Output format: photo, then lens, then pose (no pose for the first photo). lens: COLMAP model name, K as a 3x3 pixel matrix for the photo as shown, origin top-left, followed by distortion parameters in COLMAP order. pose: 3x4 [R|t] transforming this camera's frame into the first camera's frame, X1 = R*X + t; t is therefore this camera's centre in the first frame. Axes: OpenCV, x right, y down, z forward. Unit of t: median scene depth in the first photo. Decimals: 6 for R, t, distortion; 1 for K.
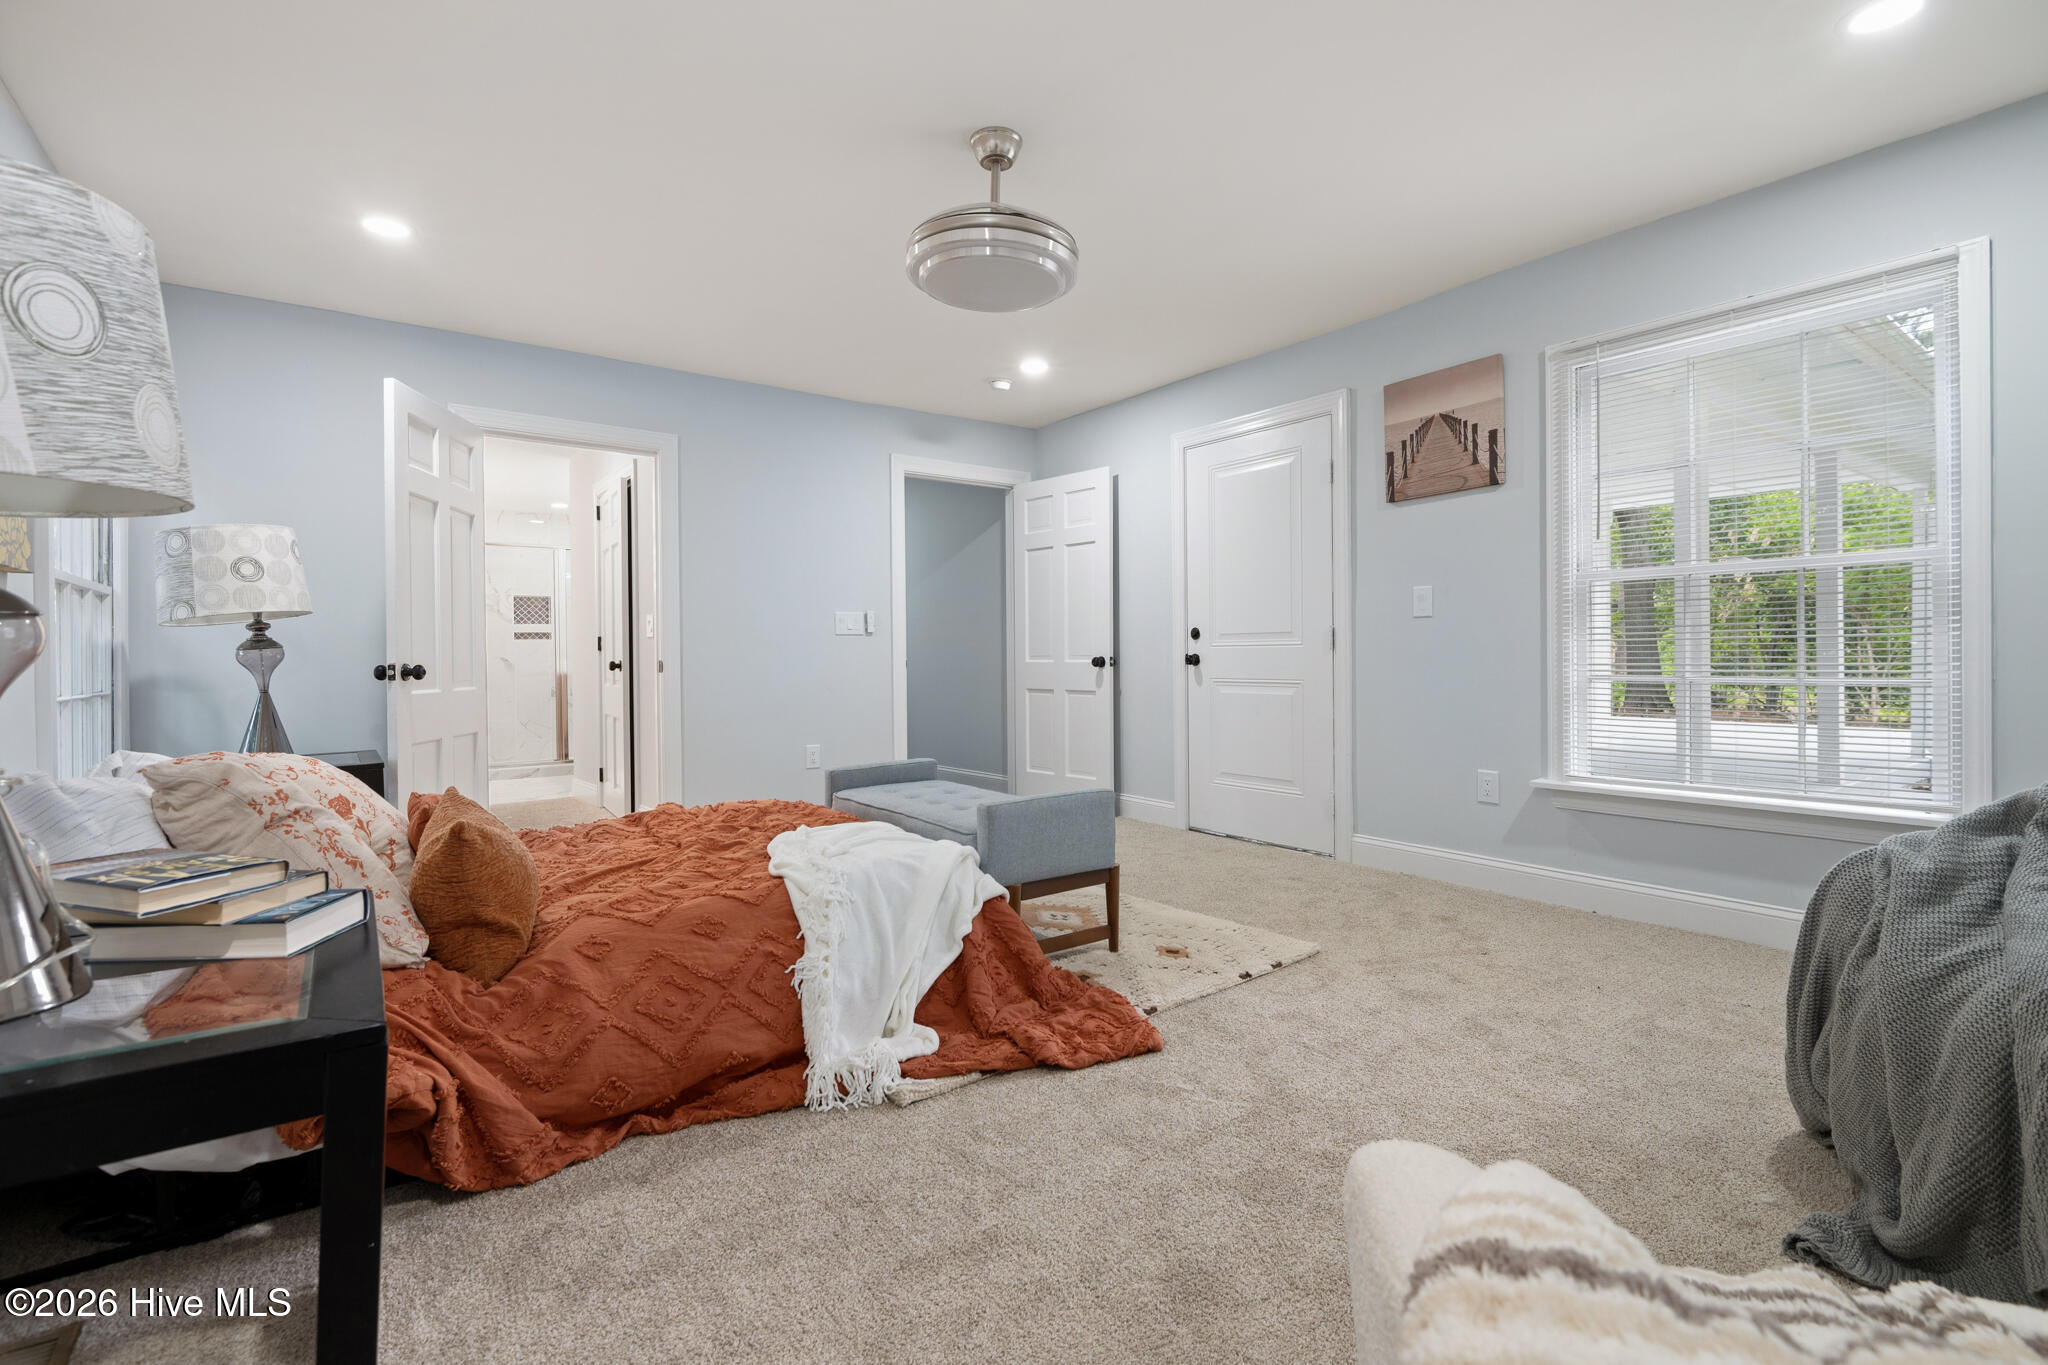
lens RADIAL K [[941.7, 0, 1028.8], [0, 941.7, 653.0], [0, 0, 1]] dist [0.000312, -0.000046]
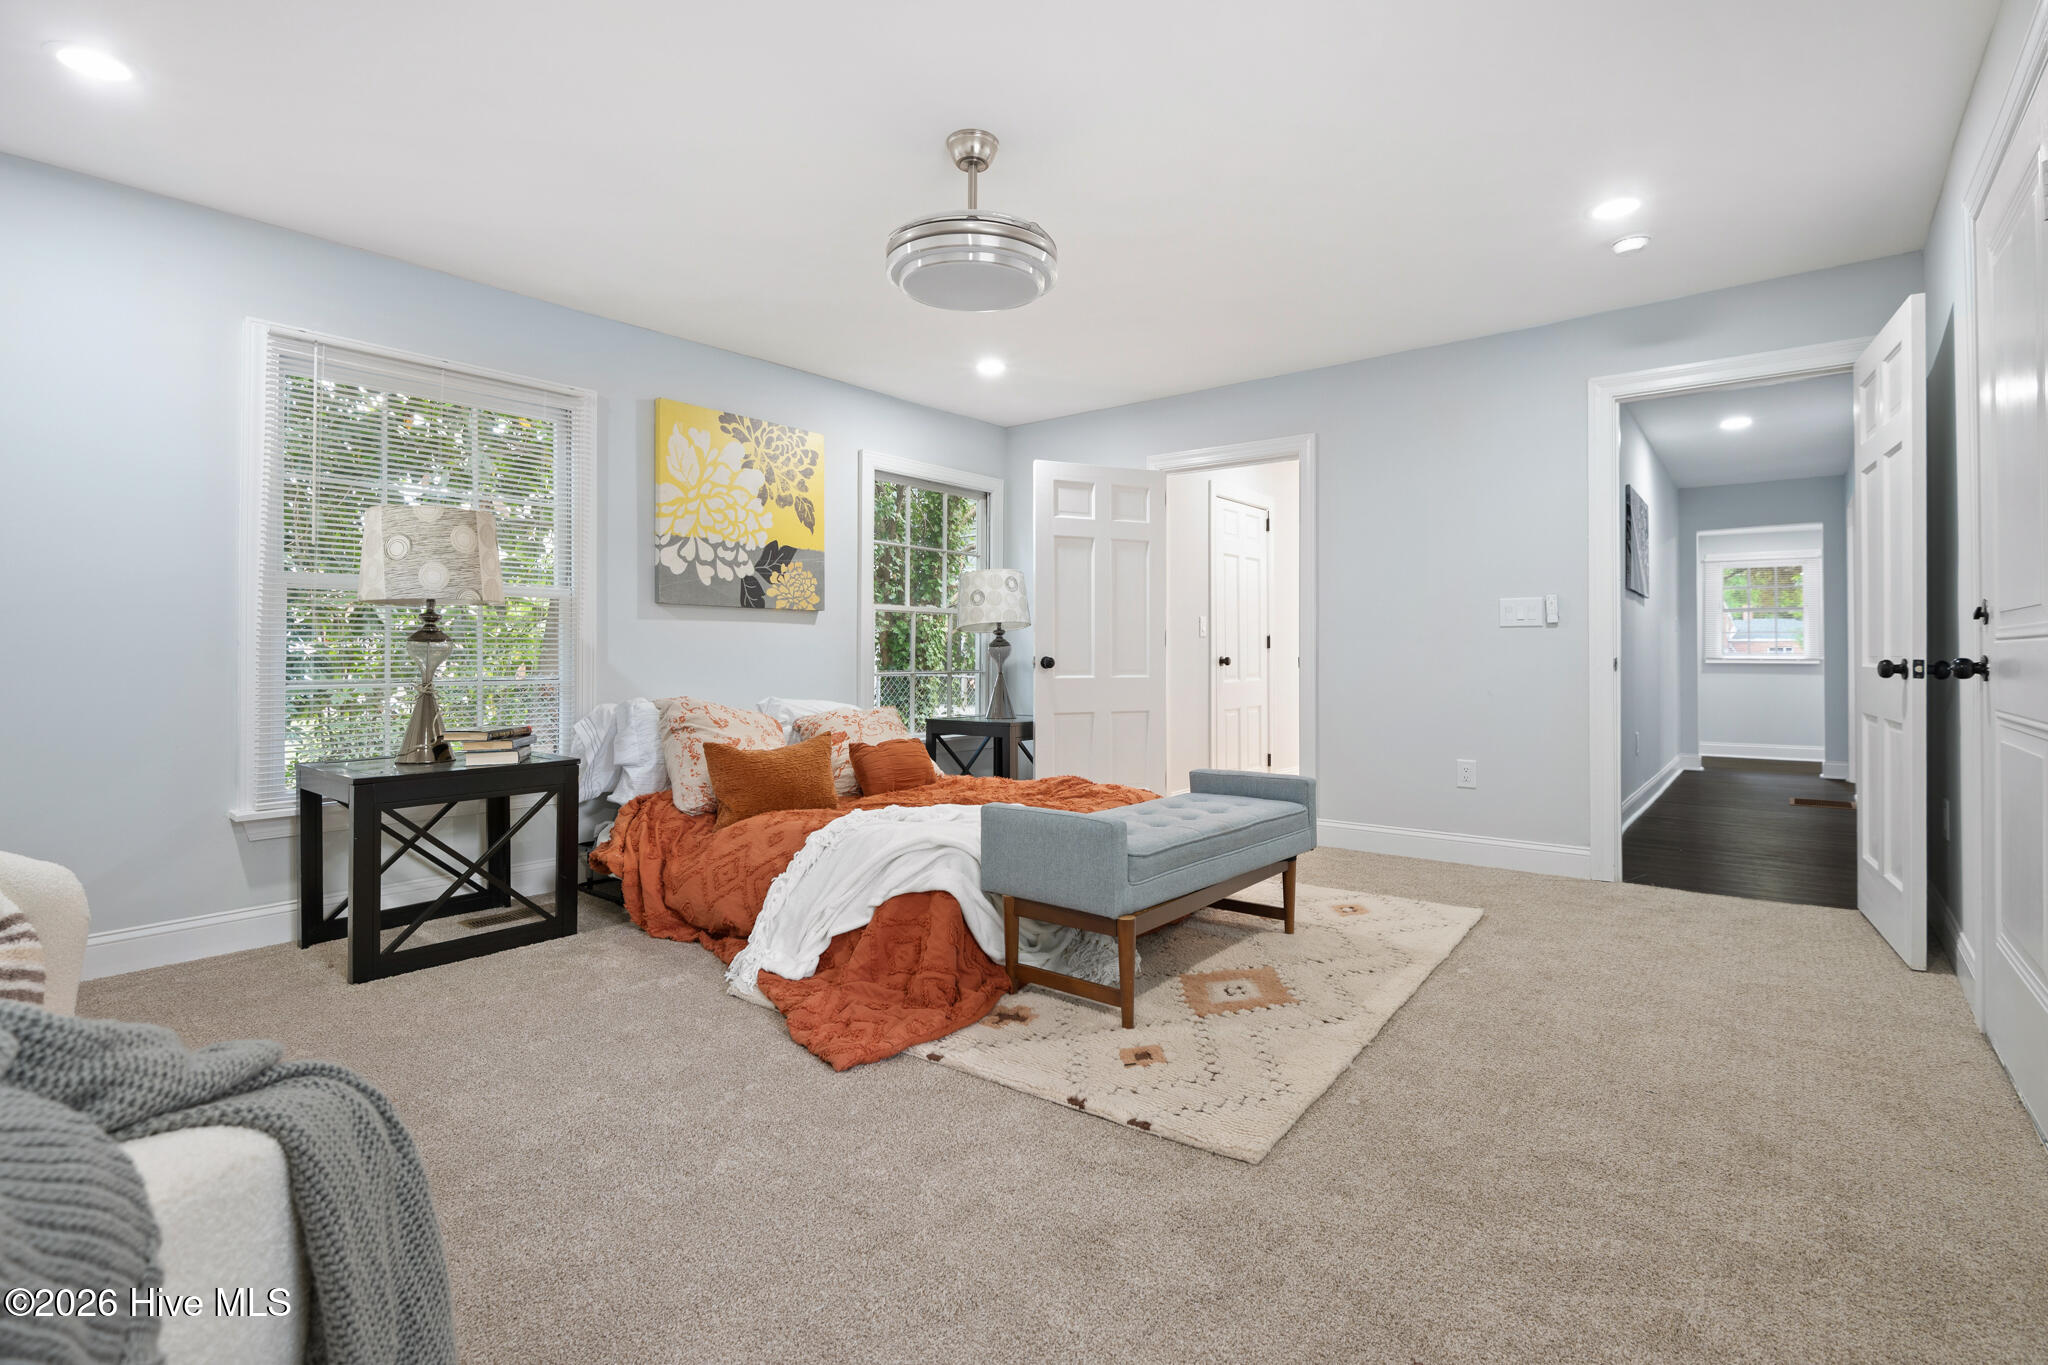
lens RADIAL K [[941.7, 0, 1028.8], [0, 941.7, 653.0], [0, 0, 1]] dist [0.000312, -0.000046]
pose [[0.260437, 0.015073, -0.965373, 0.796139], [0.003093, 0.999860, 0.016446, -0.019486], [0.965486, -0.007269, 0.260354, 0.663085]]
